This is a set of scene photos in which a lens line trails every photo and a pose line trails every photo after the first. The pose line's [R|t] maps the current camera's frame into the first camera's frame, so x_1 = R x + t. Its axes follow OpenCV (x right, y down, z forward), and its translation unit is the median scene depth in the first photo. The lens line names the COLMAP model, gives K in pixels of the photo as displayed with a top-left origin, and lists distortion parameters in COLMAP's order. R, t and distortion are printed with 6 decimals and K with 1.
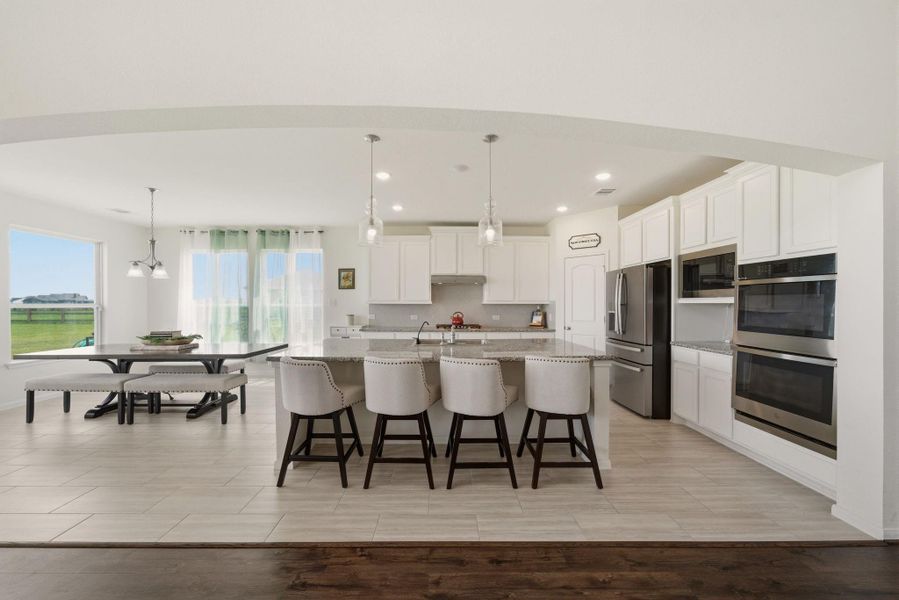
lens RADIAL K [[319.6, 0, 443.8], [0, 319.6, 306.9], [0, 0, 1]] dist [-0.014140, 0.000355]
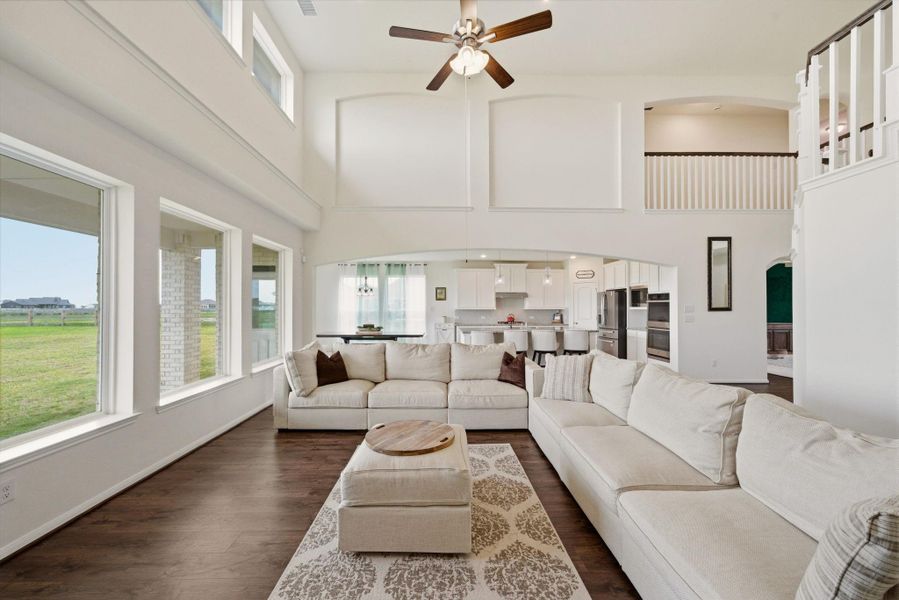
lens RADIAL K [[336.0, 0, 448.1], [0, 336.0, 307.7], [0, 0, 1]] dist [-0.011506, 0.000220]
pose [[0.999621, -0.000380, 0.027523, -0.457471], [0.000652, 0.999951, -0.009885, -0.001430], [-0.027518, 0.009900, 0.999572, -1.035064]]
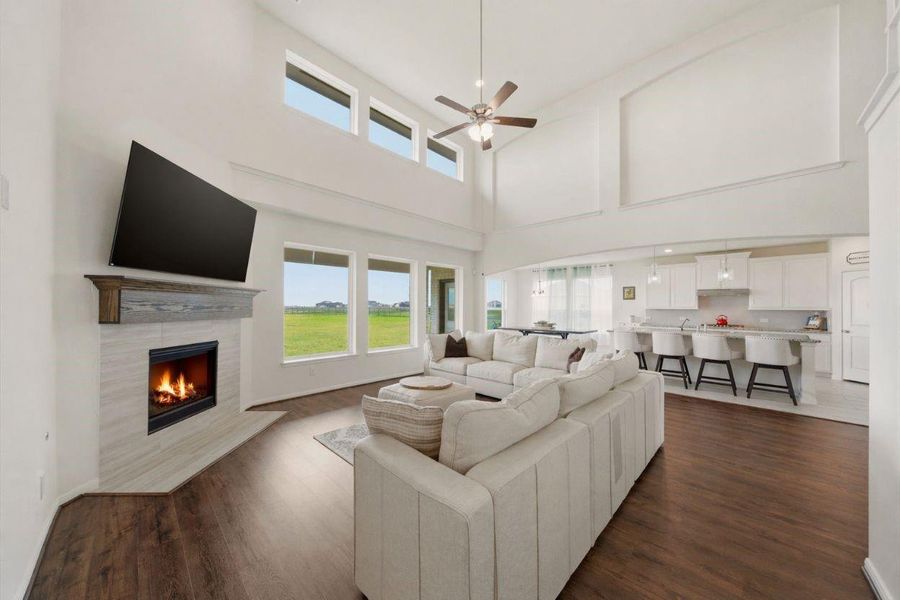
lens RADIAL K [[307.9, 0, 446.1], [0, 307.9, 301.8], [0, 0, 1]] dist [0.001373, 0.000052]
pose [[0.719836, -0.007946, -0.694098, 0.149774], [-0.009948, 0.999714, -0.021761, -0.003592], [0.694072, 0.022569, 0.719551, -1.058332]]
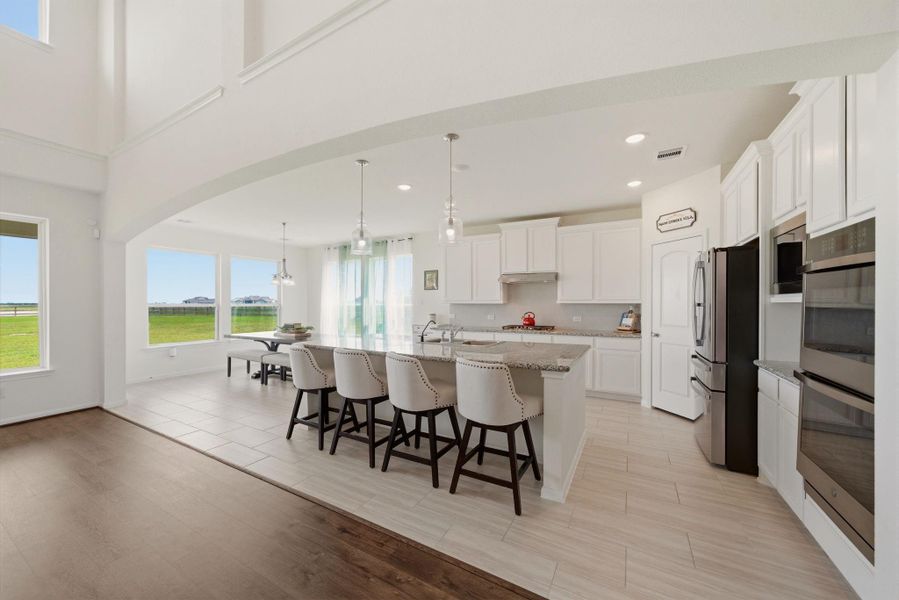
lens RADIAL K [[333.1, 0, 442.4], [0, 333.1, 303.5], [0, 0, 1]] dist [-0.010222, 0.000148]
pose [[0.867893, -0.000626, -0.496750, 0.425936], [-0.003050, 0.999974, -0.006589, -0.002882], [0.496741, 0.007234, 0.867869, 0.053221]]
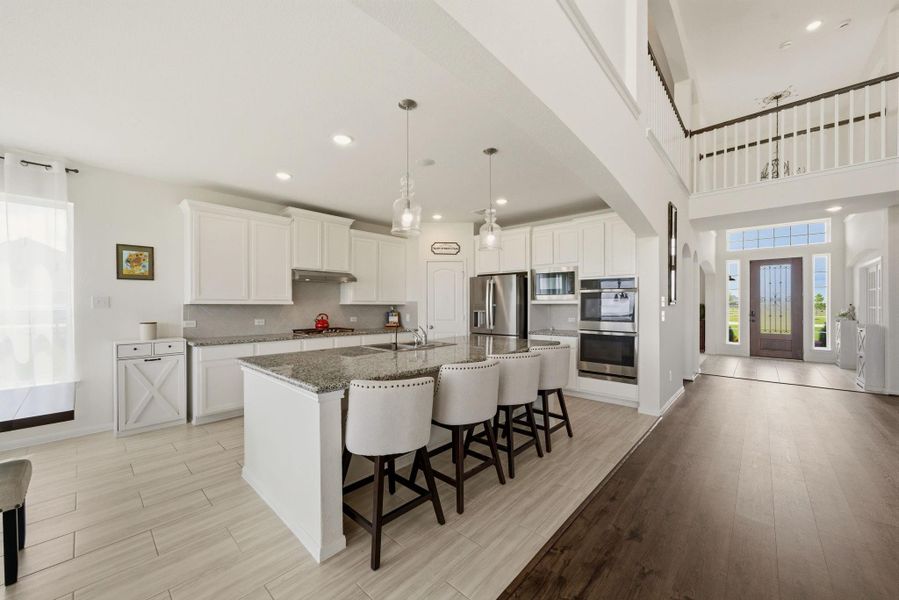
lens RADIAL K [[336.0, 0, 448.1], [0, 336.0, 307.7], [0, 0, 1]] dist [-0.011506, 0.000220]
pose [[0.683479, -0.008926, 0.729916, -0.522236], [0.007863, 0.999957, 0.004865, -0.002531], [-0.729928, 0.002414, 0.683520, 0.216891]]
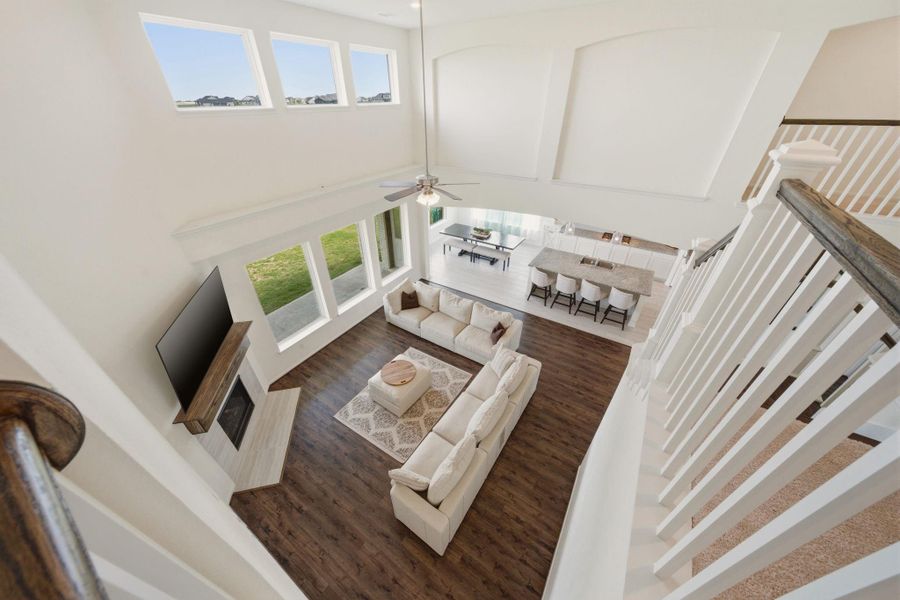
lens RADIAL K [[310.3, 0, 445.7], [0, 310.3, 305.3], [0, 0, 1]] dist [0.001005, 0.000044]
pose [[0.838568, 0.302383, -0.453177, 0.187354], [0.001236, 0.830768, 0.556618, -0.775575], [0.544796, -0.467322, 0.696281, -1.144889]]
